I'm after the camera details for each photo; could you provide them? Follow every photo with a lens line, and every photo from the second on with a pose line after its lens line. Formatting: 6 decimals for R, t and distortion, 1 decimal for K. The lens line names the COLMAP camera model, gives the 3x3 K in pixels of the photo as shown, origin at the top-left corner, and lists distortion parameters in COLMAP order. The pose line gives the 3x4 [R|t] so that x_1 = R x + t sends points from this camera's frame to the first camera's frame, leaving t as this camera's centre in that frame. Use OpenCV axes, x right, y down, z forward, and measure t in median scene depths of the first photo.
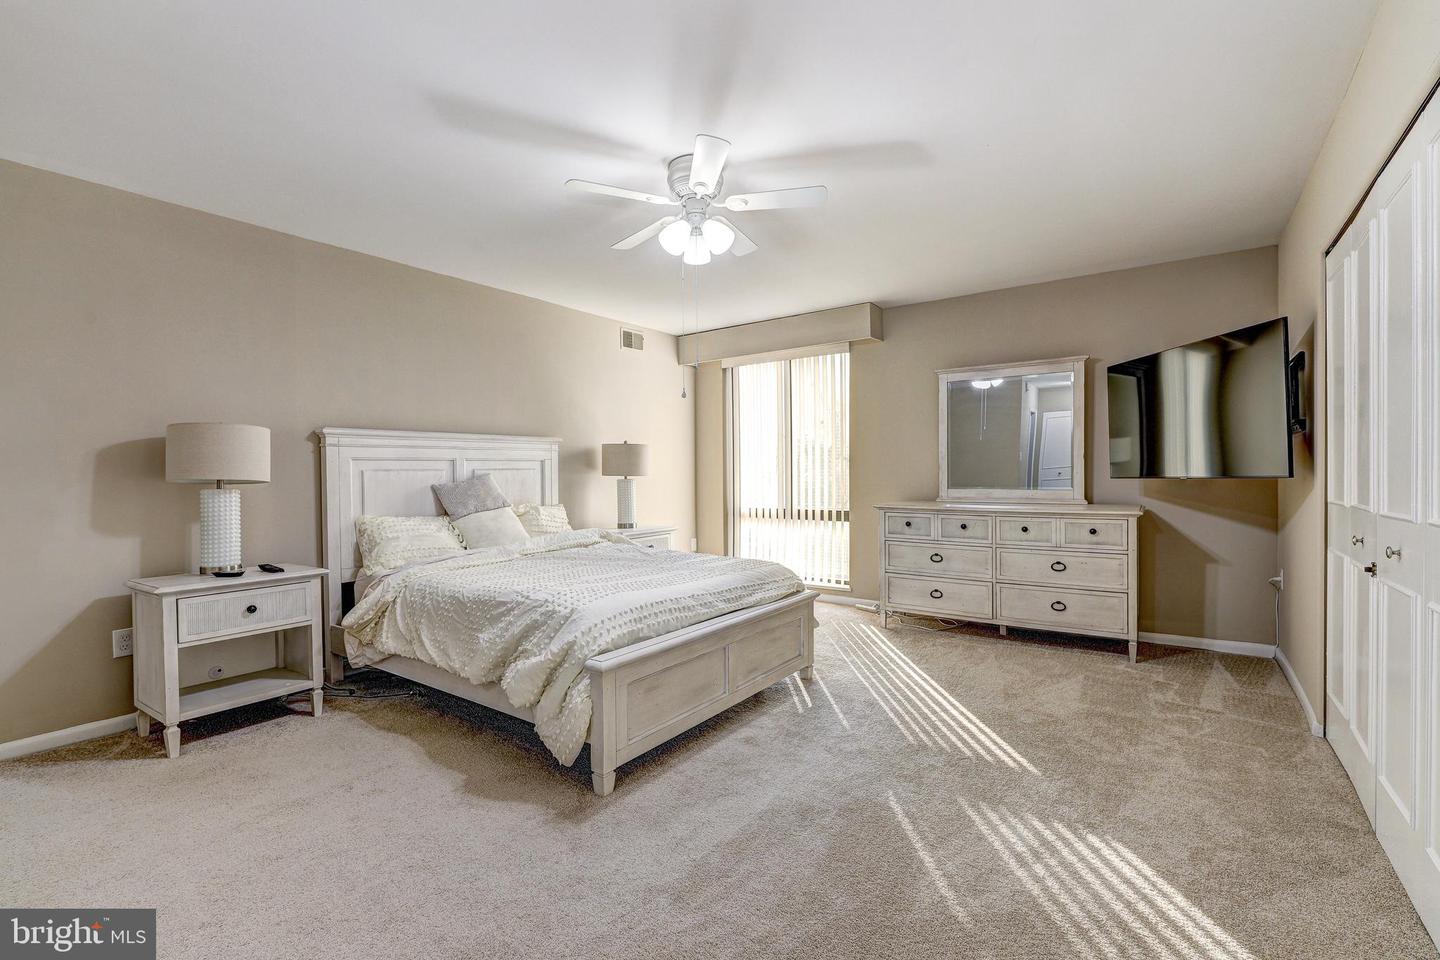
lens RADIAL K [[661.7, 0, 726.1], [0, 661.7, 475.2], [0, 0, 1]] dist [-0.000017, -0.000054]
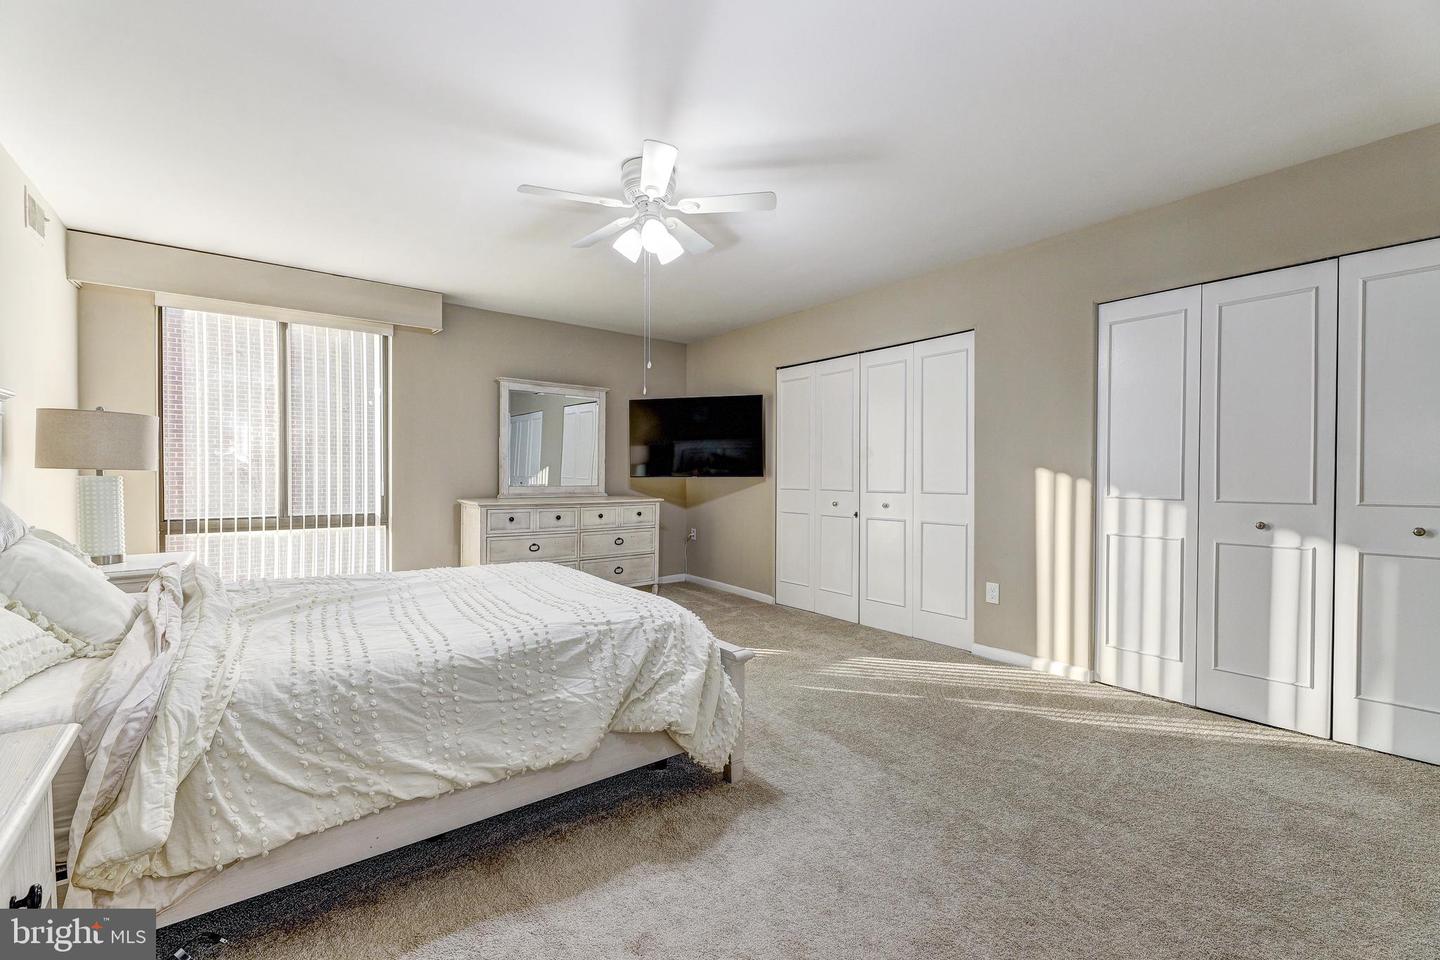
lens RADIAL K [[627.0, 0, 719.1], [0, 627.0, 474.9], [0, 0, 1]] dist [0.002622, 0.000115]
pose [[0.247431, 0.006568, 0.968883, -0.751992], [-0.005997, 0.999968, -0.005247, 0.006393], [-0.968887, -0.004512, 0.247463, 0.511636]]
